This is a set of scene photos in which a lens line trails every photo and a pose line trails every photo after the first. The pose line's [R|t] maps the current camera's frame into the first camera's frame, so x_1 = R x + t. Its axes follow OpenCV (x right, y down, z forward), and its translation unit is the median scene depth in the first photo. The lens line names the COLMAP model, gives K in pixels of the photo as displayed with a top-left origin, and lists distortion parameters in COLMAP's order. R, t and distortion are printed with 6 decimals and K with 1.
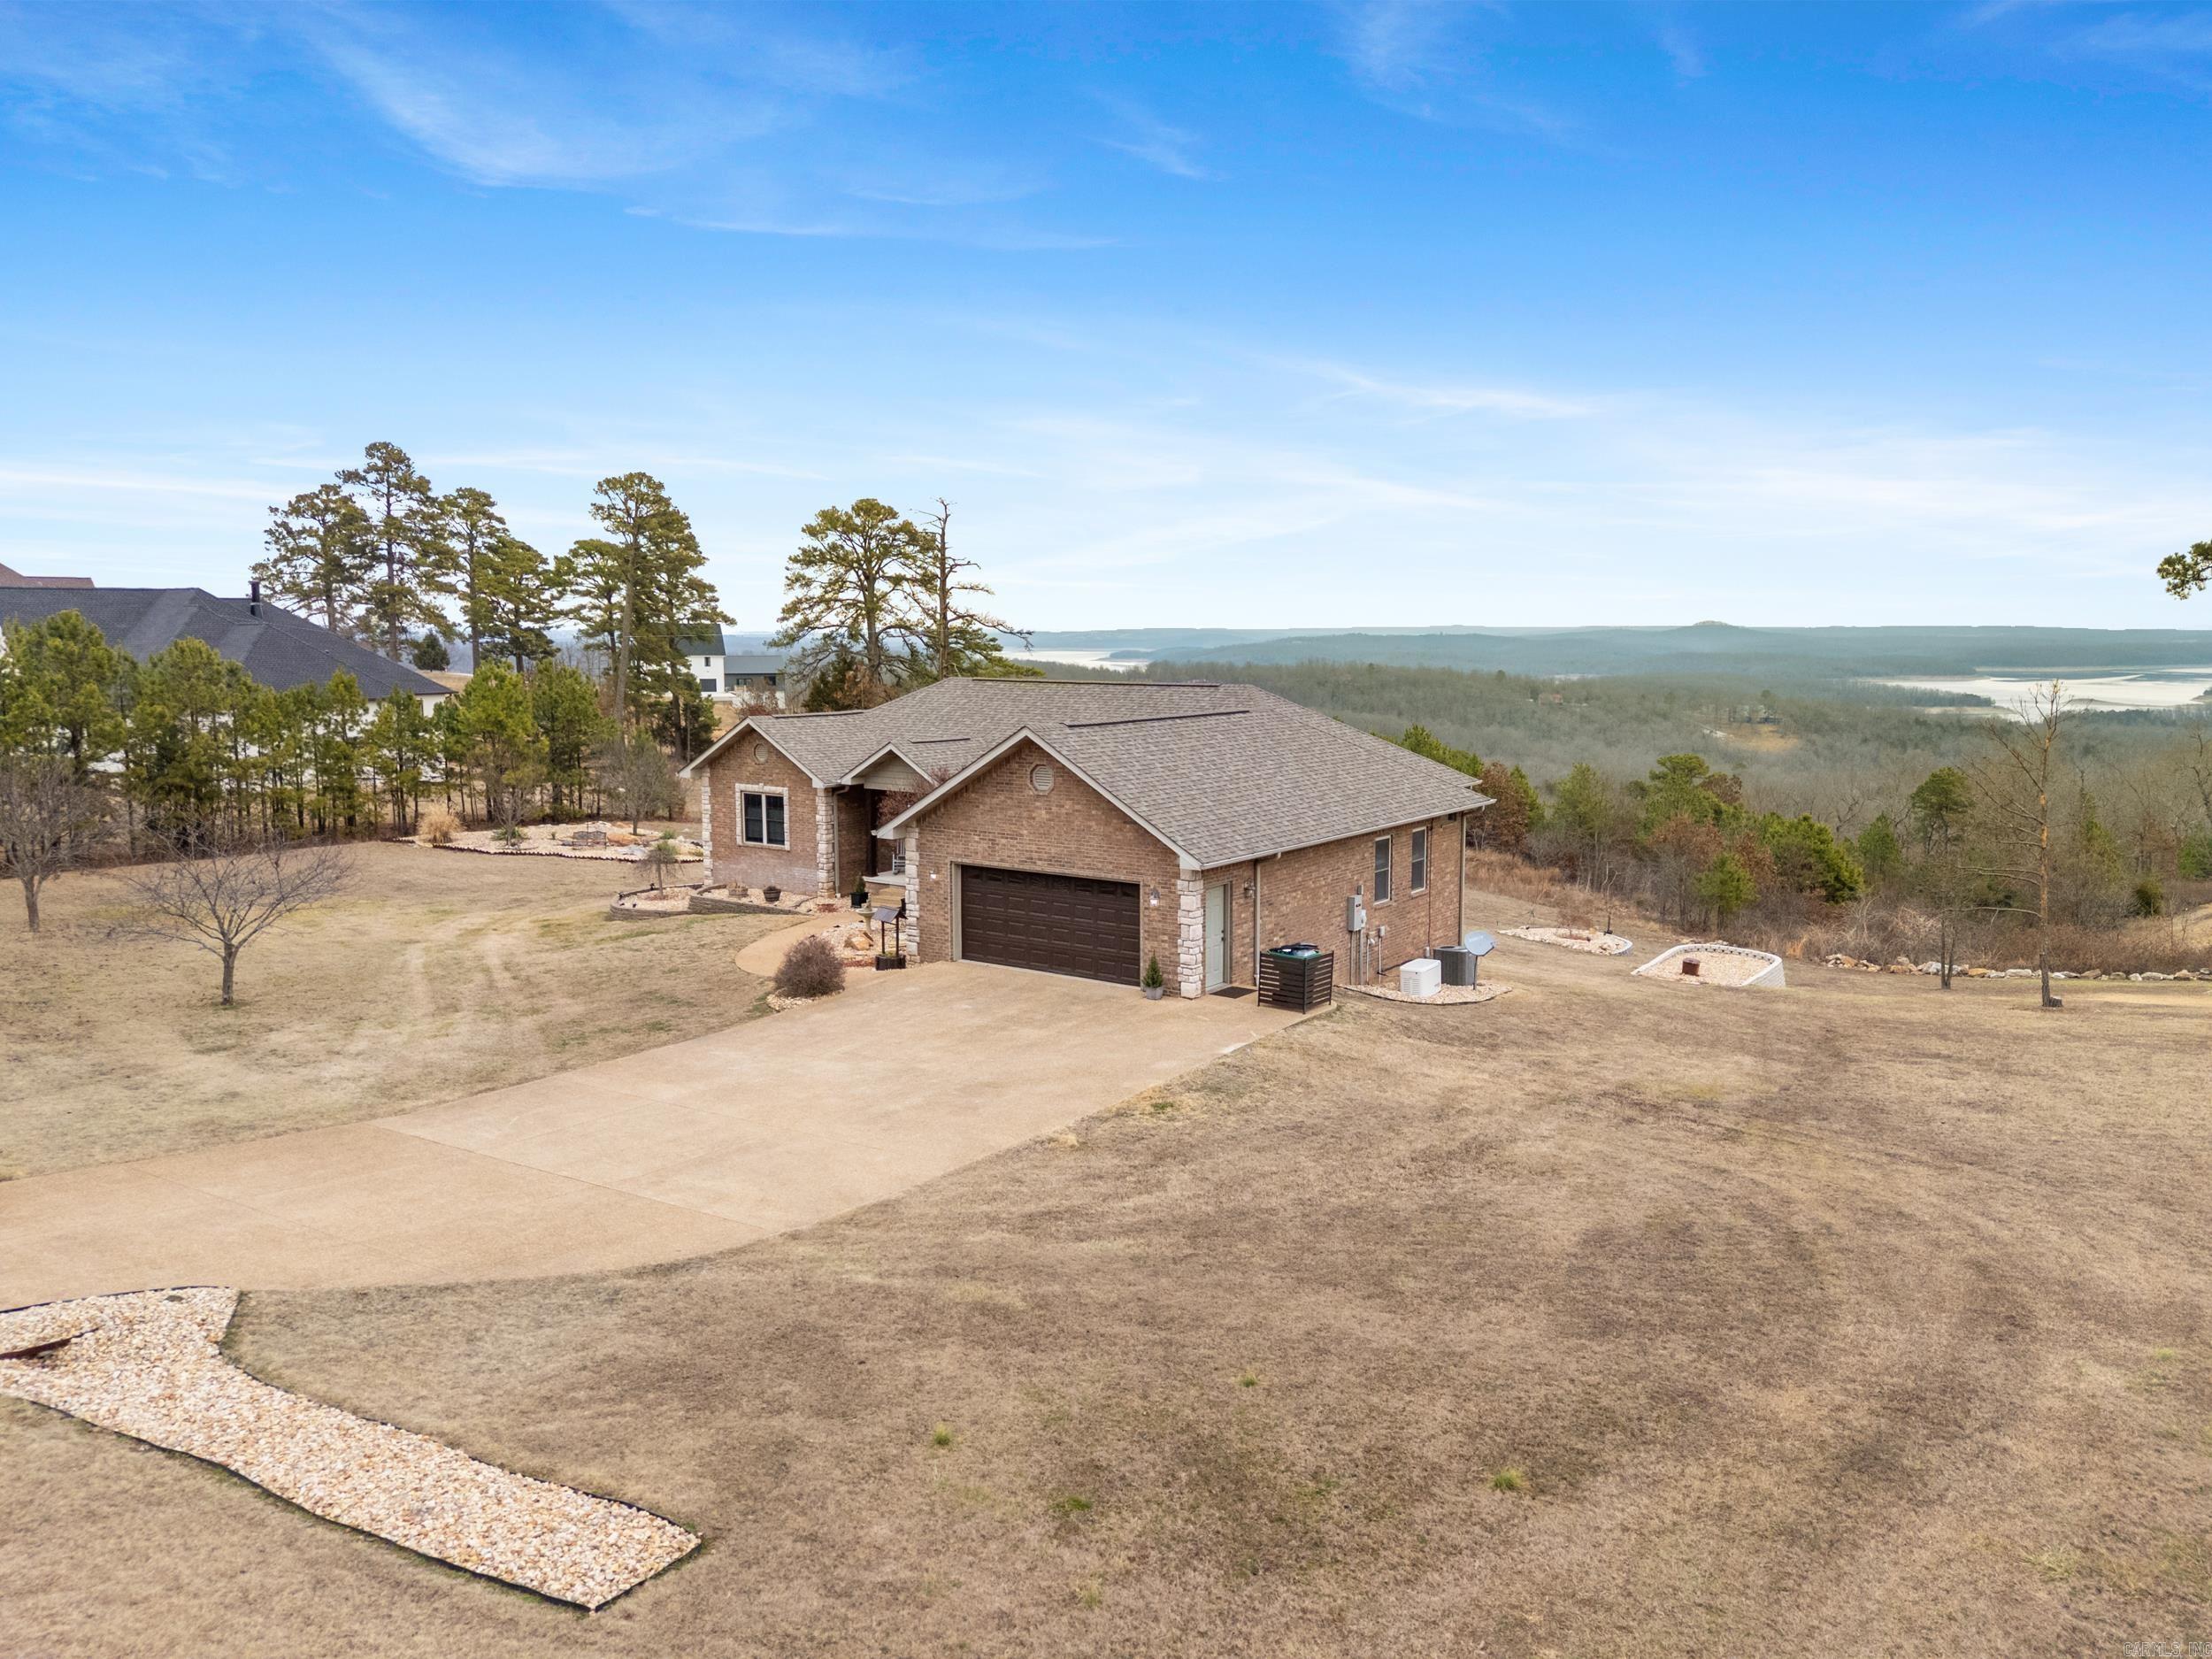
lens RADIAL K [[1615.9, 0, 1115.5], [0, 1615.9, 826.1], [0, 0, 1]] dist [0.085403, -0.081089]
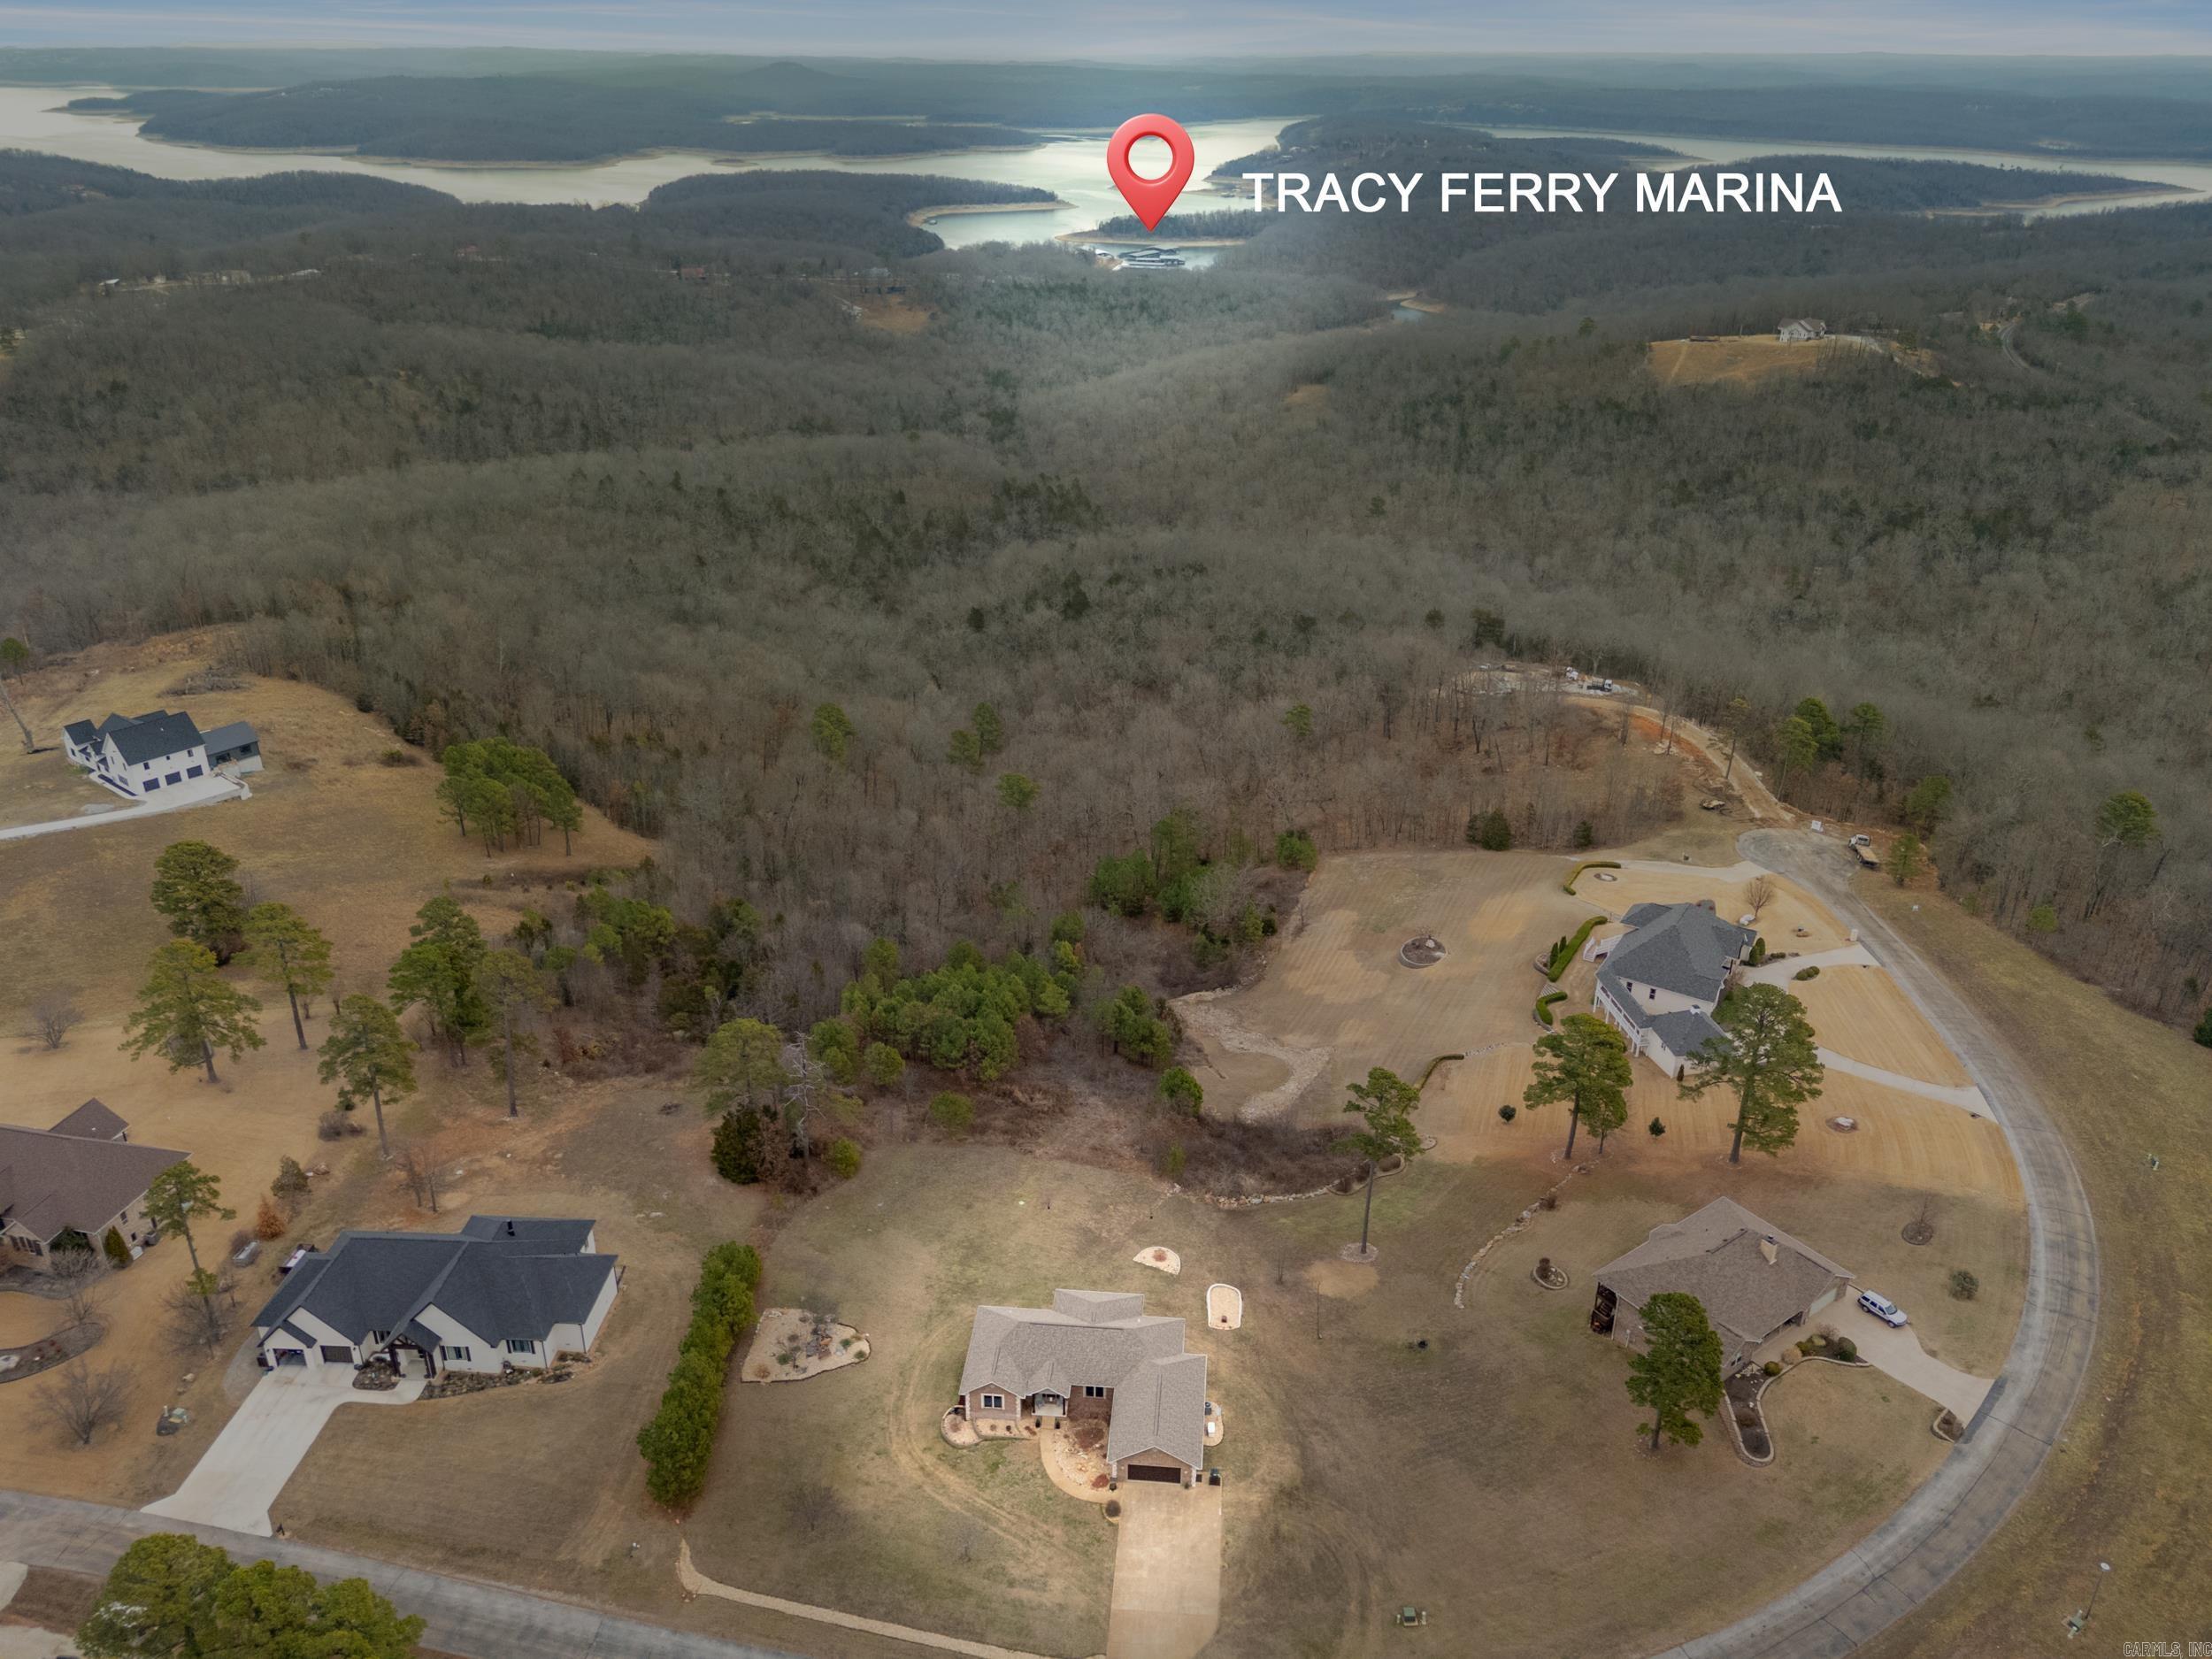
lens RADIAL K [[1615.9, 0, 1115.5], [0, 1615.9, 826.1], [0, 0, 1]] dist [0.085403, -0.081089]
pose [[0.861665, -0.212193, 0.460985, -0.627771], [0.053124, 0.941111, 0.333899, -1.070880], [-0.504689, -0.263220, 0.822195, -0.739443]]
